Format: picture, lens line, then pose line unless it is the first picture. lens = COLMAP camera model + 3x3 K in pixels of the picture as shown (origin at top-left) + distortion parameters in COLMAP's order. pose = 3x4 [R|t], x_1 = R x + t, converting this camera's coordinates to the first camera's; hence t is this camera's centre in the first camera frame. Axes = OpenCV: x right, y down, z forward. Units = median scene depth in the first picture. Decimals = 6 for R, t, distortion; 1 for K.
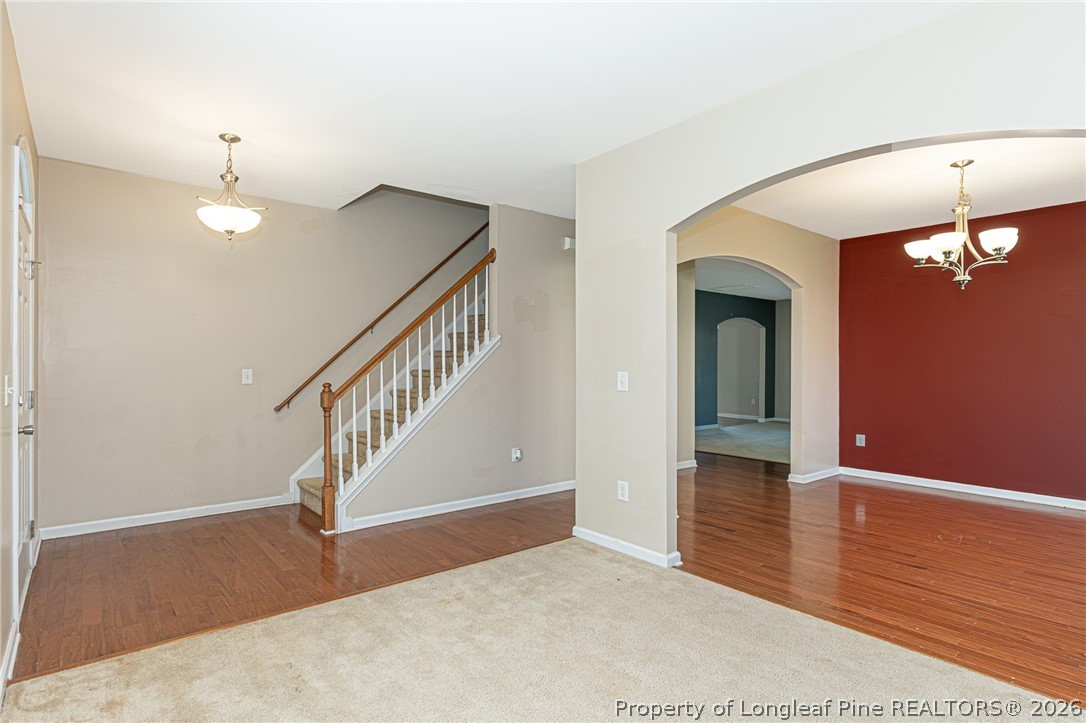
lens RADIAL K [[525.2, 0, 494.5], [0, 525.2, 368.3], [0, 0, 1]] dist [-0.000285, -0.000268]
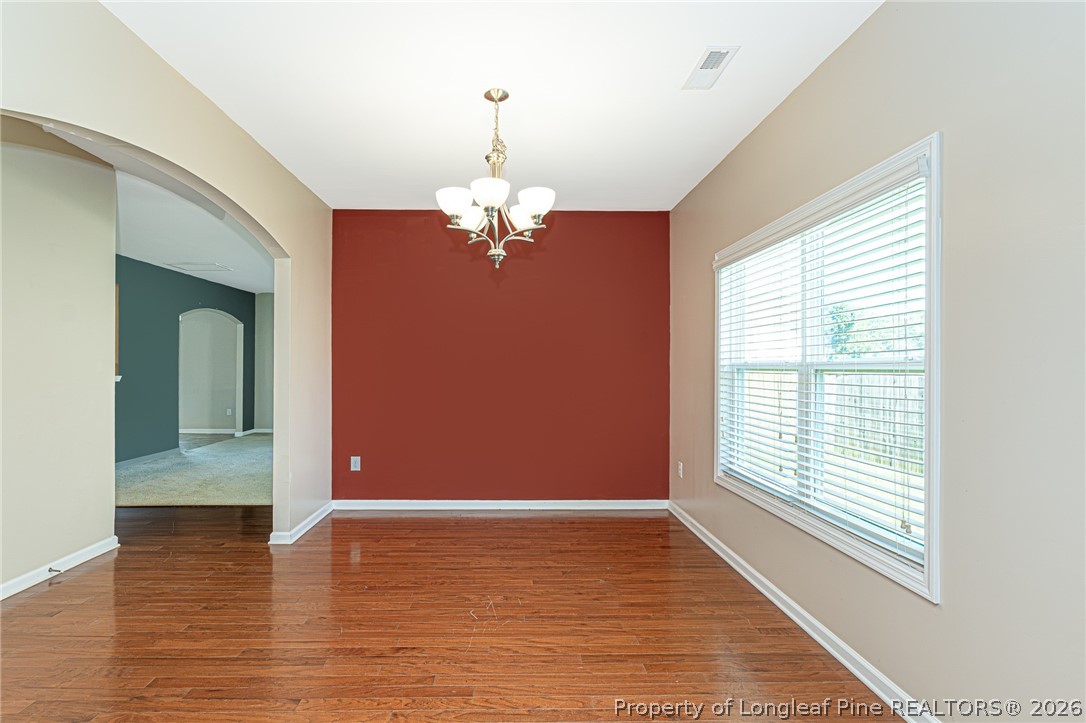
lens RADIAL K [[525.2, 0, 514.7], [0, 525.2, 368.3], [0, 0, 1]] dist [-0.000285, -0.000268]
pose [[0.585846, 0.002889, 0.810417, 0.183962], [0.001304, 0.999989, -0.004507, -0.004122], [-0.810421, 0.003698, 0.585836, 0.324084]]
